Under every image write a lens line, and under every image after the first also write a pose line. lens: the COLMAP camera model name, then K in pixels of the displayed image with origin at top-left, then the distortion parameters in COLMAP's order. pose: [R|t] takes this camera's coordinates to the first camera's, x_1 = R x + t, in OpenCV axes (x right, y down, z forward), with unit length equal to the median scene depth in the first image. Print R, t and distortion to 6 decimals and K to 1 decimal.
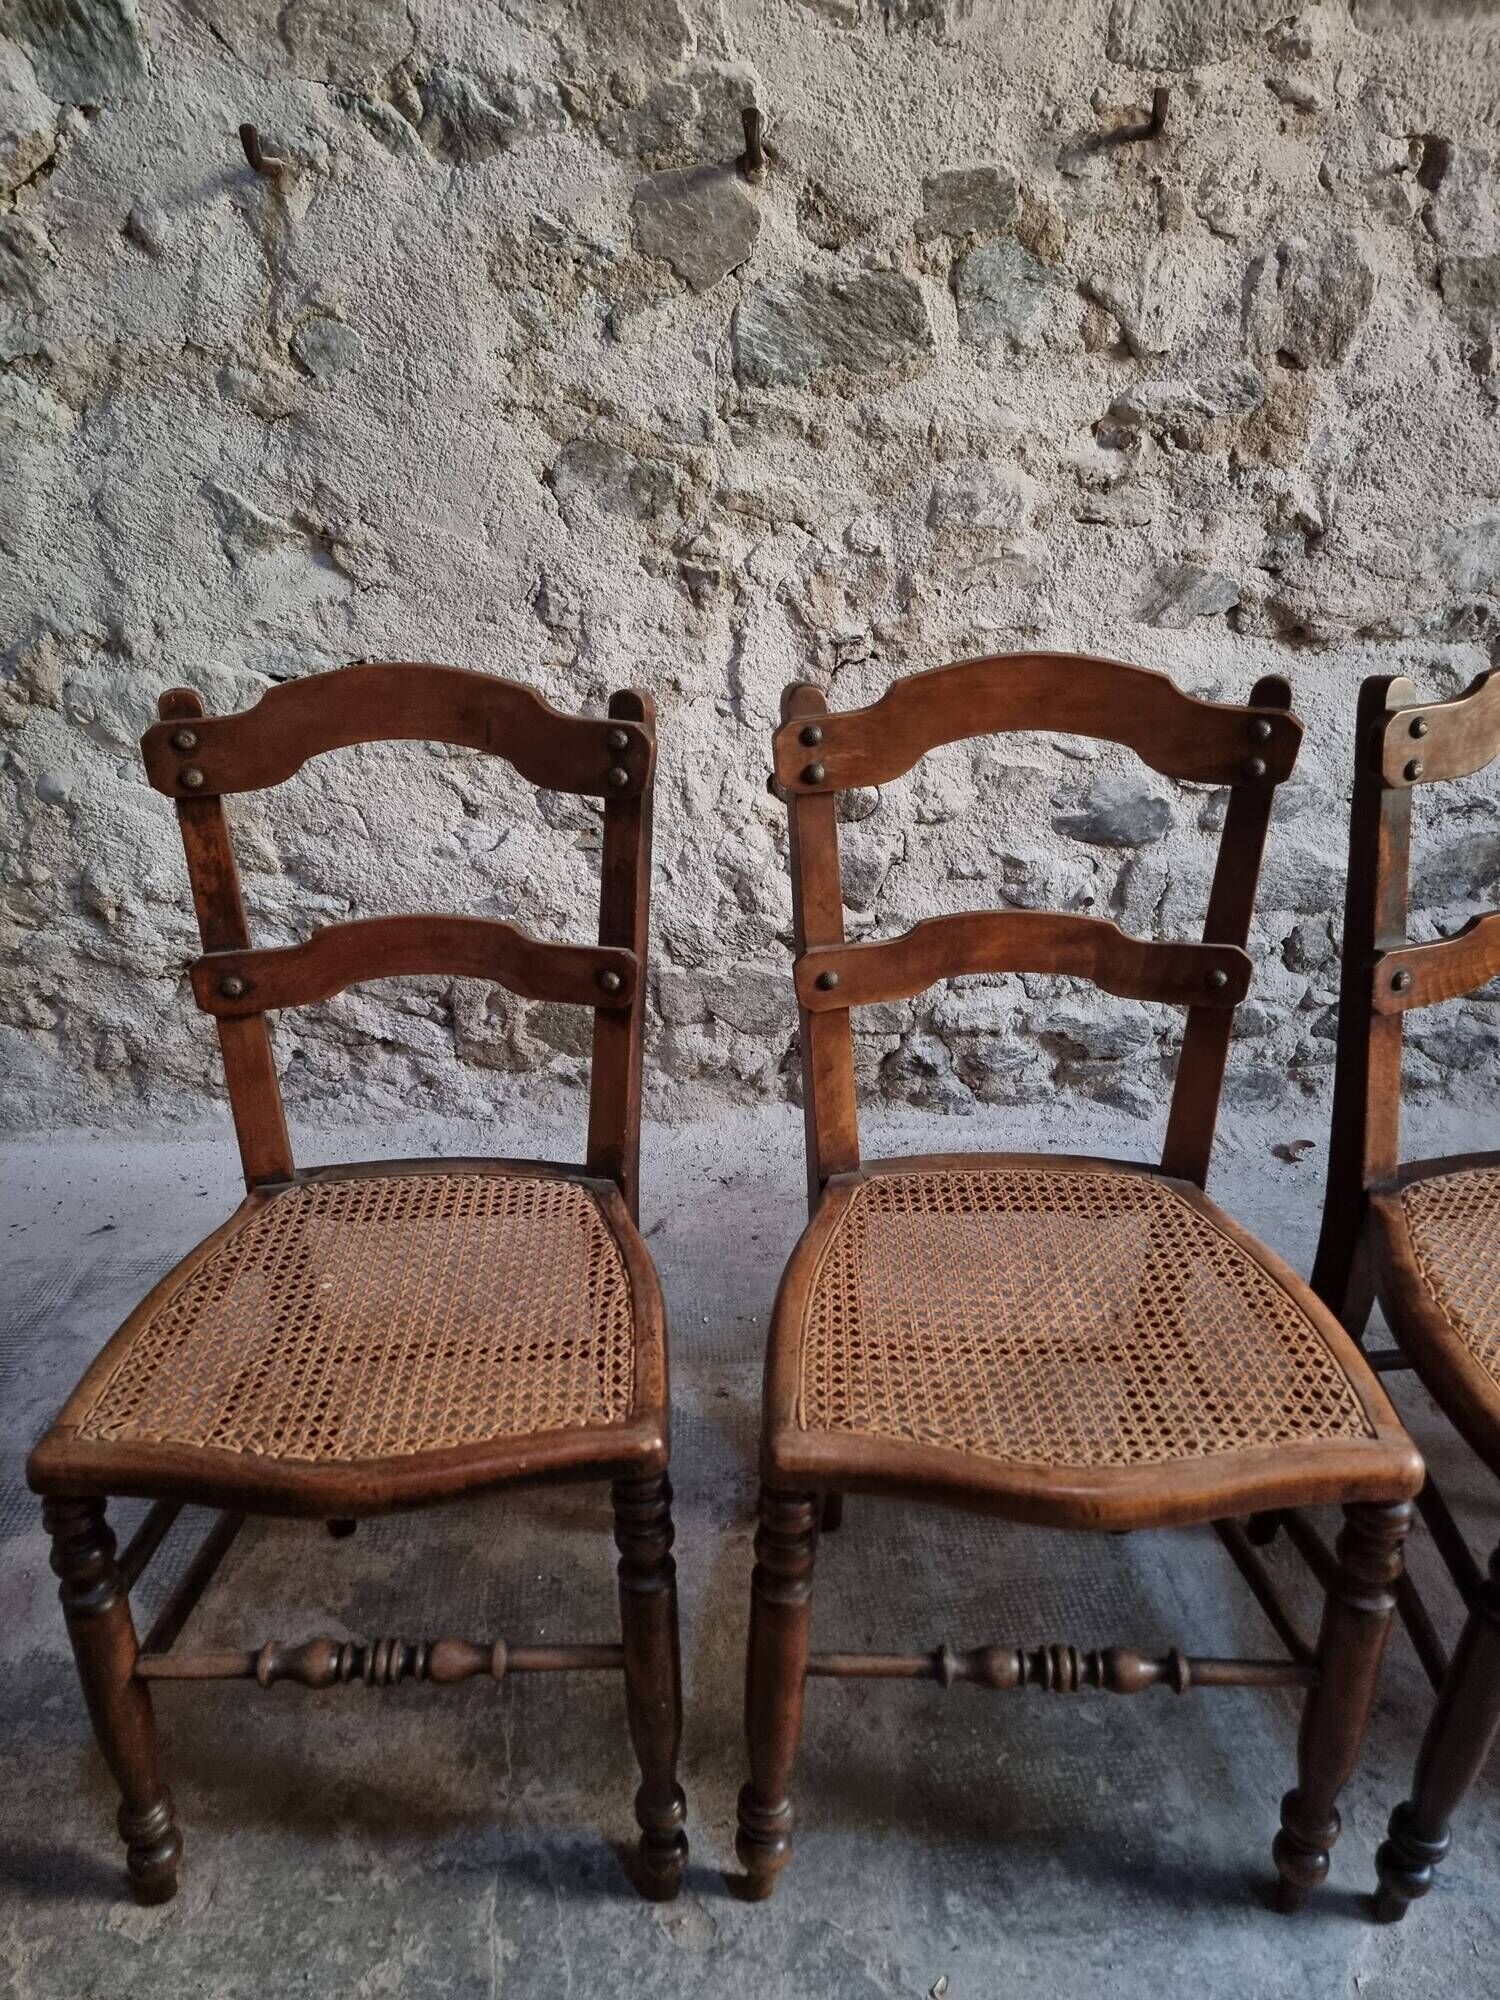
lens RADIAL K [[1403.9, 0, 737.4], [0, 1403.9, 1005.3], [0, 0, 1]] dist [0.082467, -0.074412]
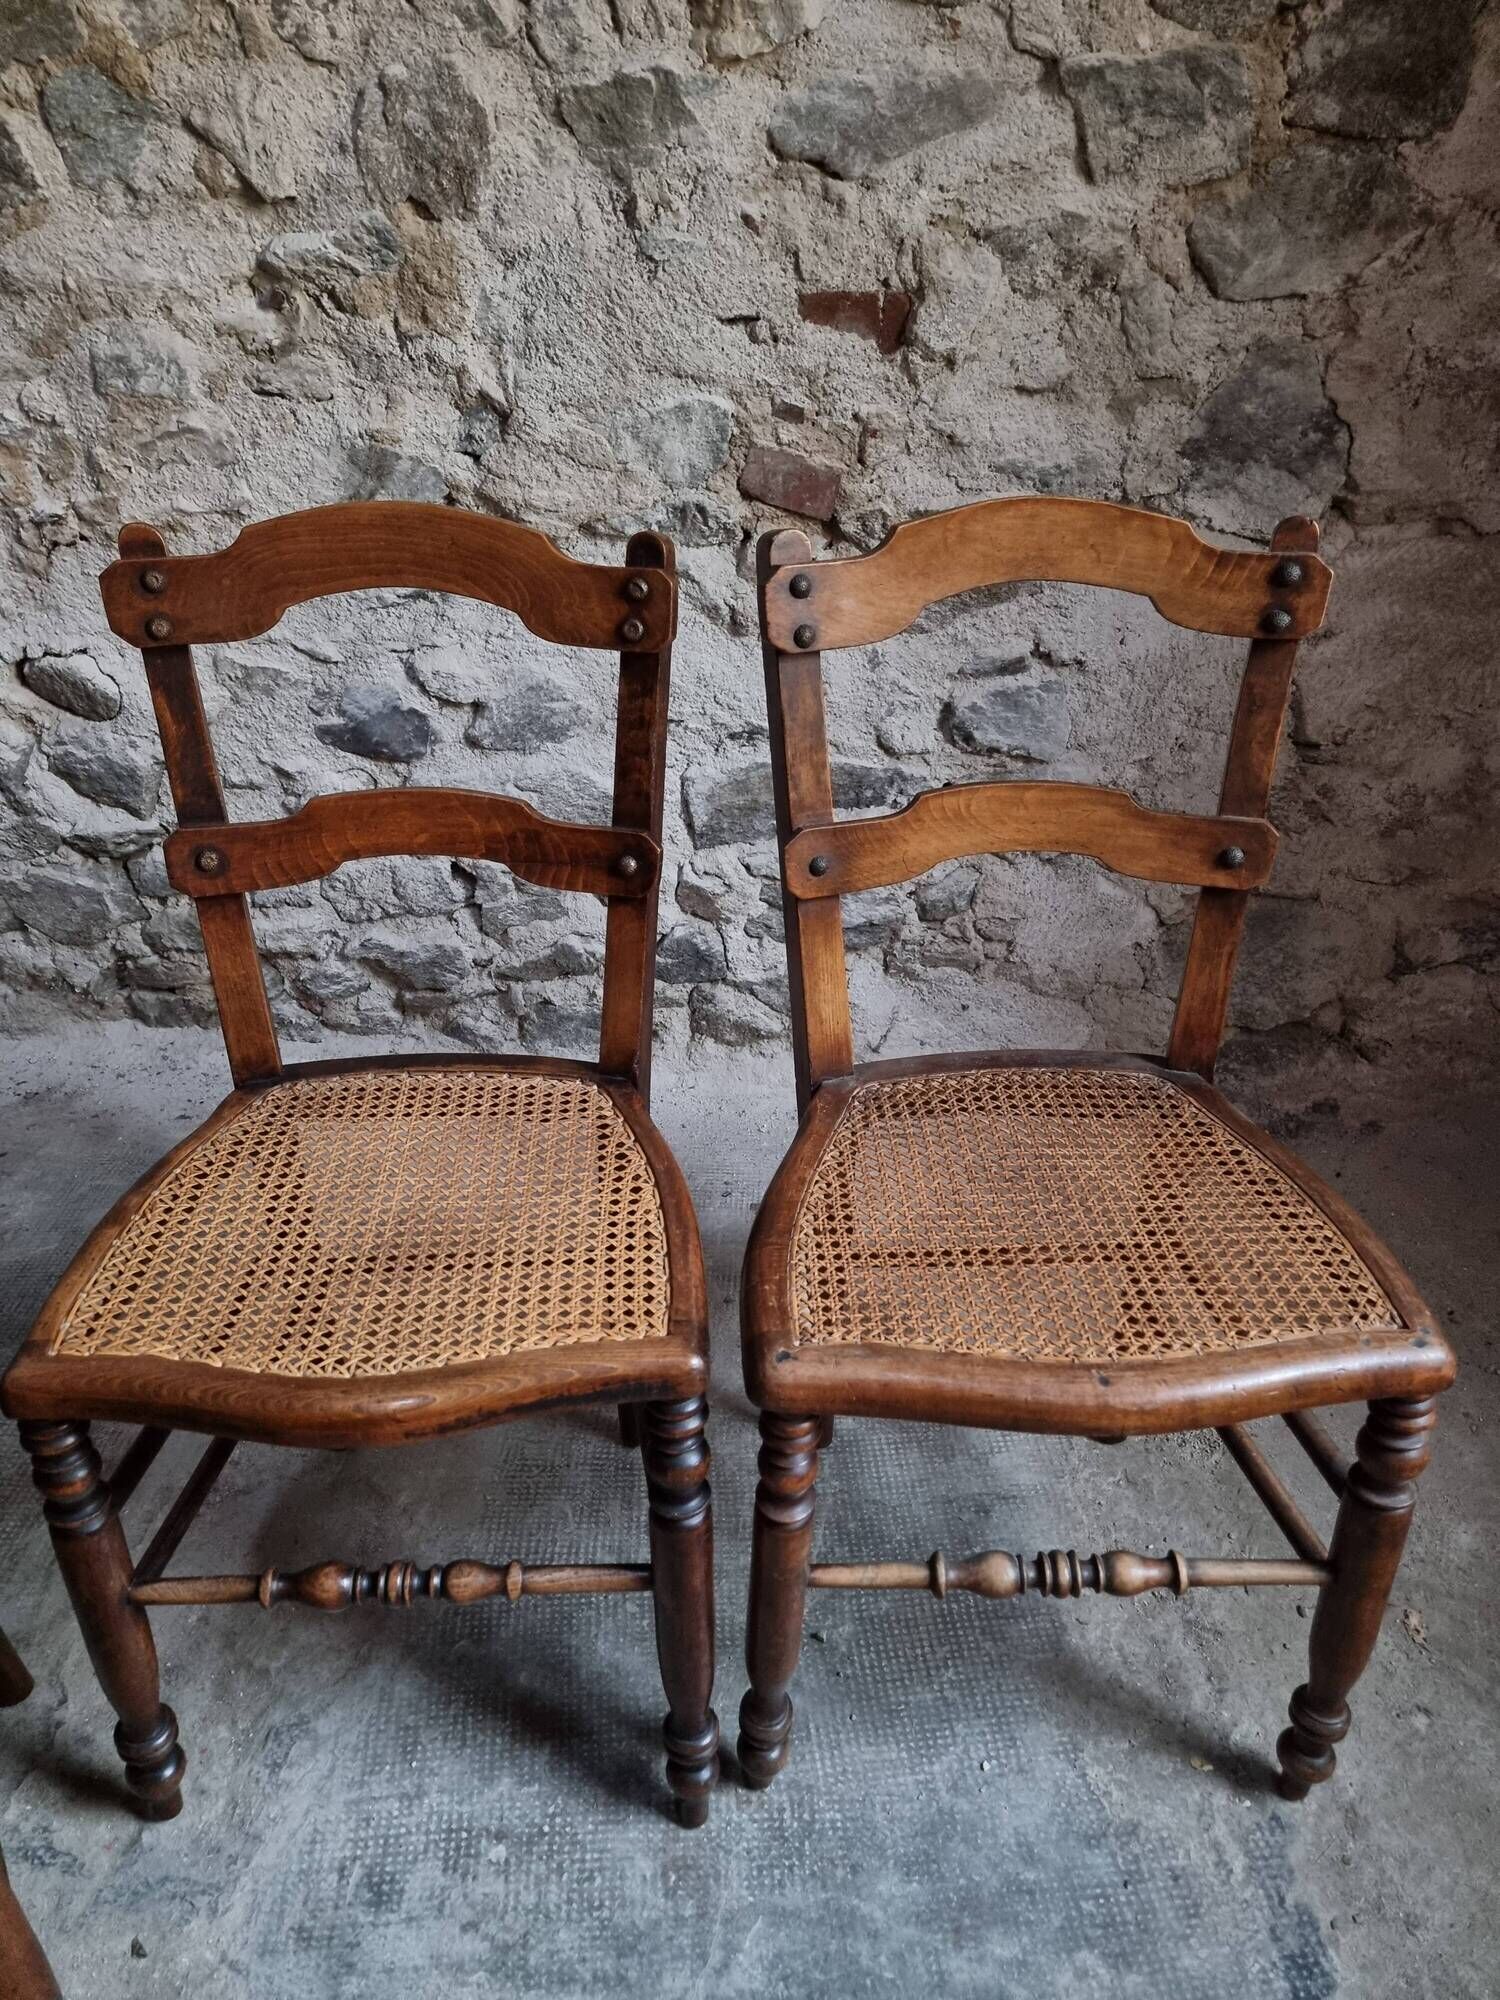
lens RADIAL K [[1403.9, 0, 744.3], [0, 1403.9, 1030.9], [0, 0, 1]] dist [0.082467, -0.074412]
pose [[0.993377, 0.054637, -0.101081, 0.675263], [-0.048127, 0.996674, 0.065758, -0.008291], [0.104337, -0.060458, 0.992703, 0.098807]]
